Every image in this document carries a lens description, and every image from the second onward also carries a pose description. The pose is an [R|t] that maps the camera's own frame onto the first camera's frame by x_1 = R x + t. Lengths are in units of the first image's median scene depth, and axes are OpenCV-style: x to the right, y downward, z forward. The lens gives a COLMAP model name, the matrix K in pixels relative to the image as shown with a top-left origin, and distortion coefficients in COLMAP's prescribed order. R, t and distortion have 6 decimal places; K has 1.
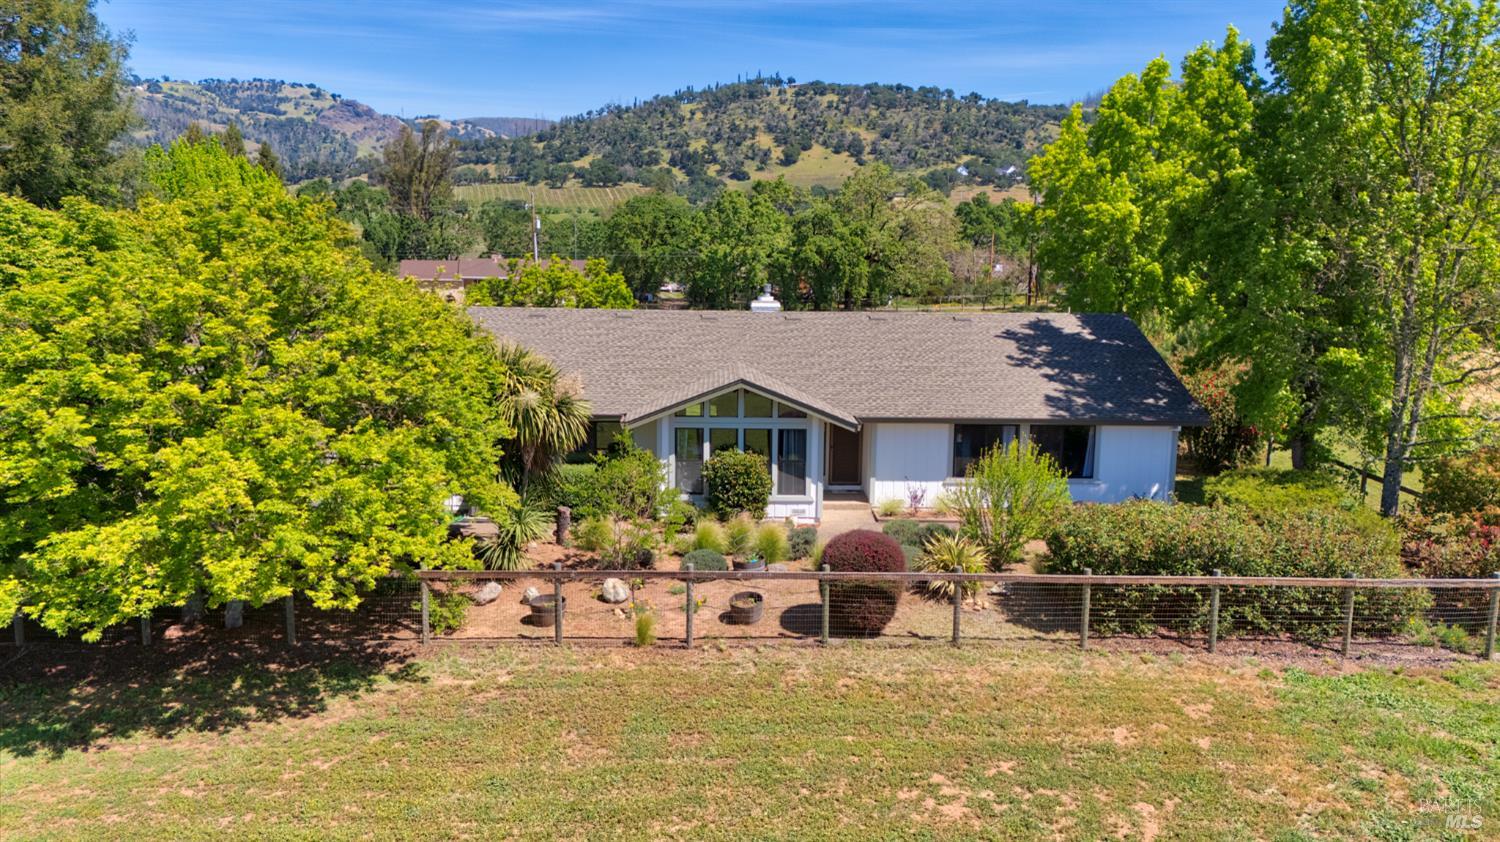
lens RADIAL K [[1098.8, 0, 750.0], [0, 1098.8, 421.0], [0, 0, 1]] dist [0.075339, -0.071472]
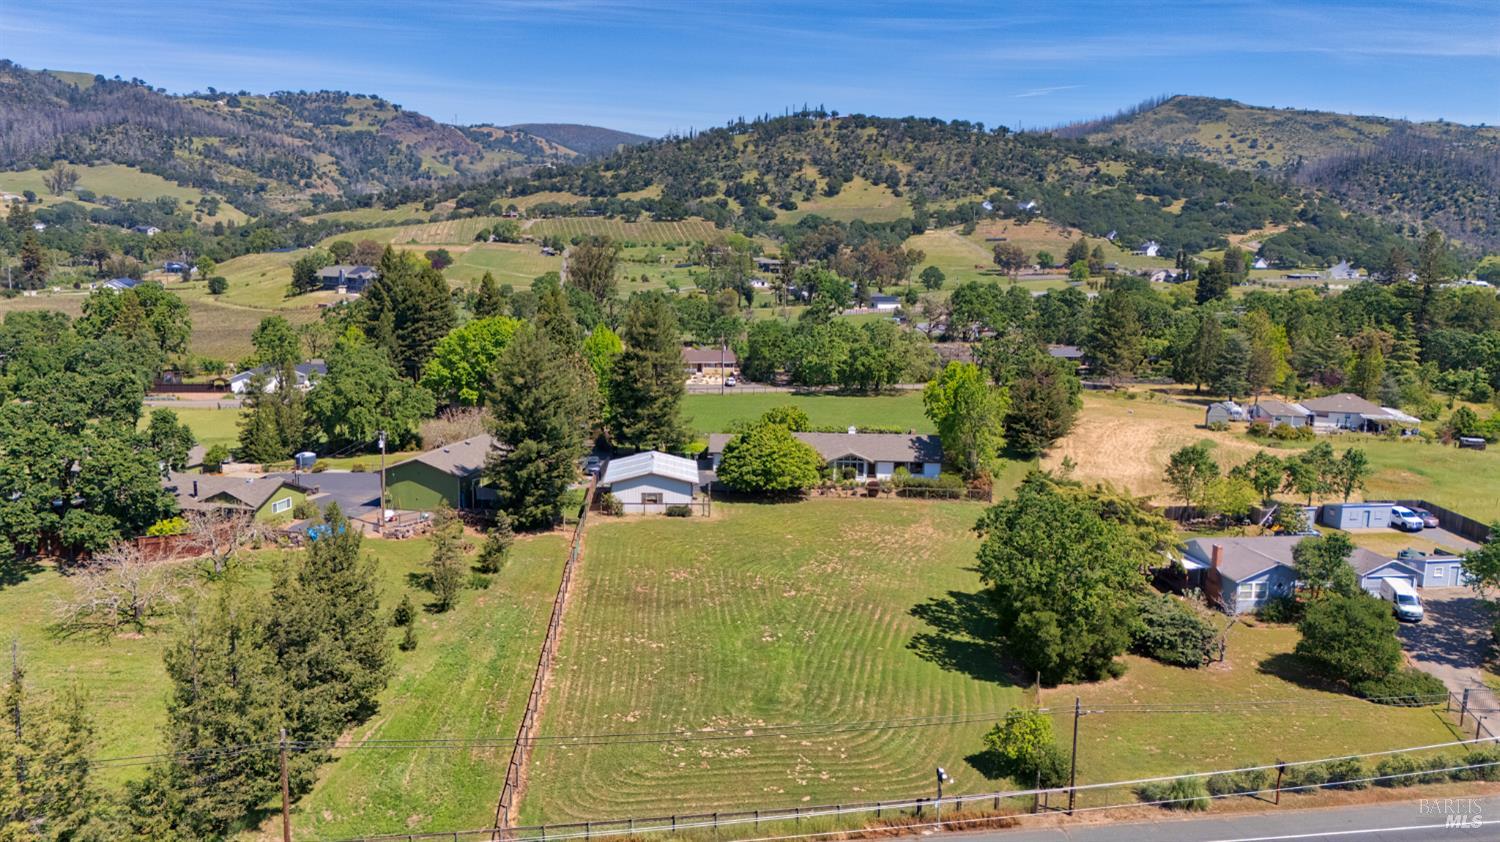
lens RADIAL K [[1098.8, 0, 750.0], [0, 1098.8, 421.0], [0, 0, 1]] dist [0.075339, -0.071472]
pose [[0.999403, 0.011539, -0.032554, -0.008344], [-0.011489, 0.999933, 0.001709, -0.005124], [0.032572, -0.001334, 0.999469, -0.110198]]
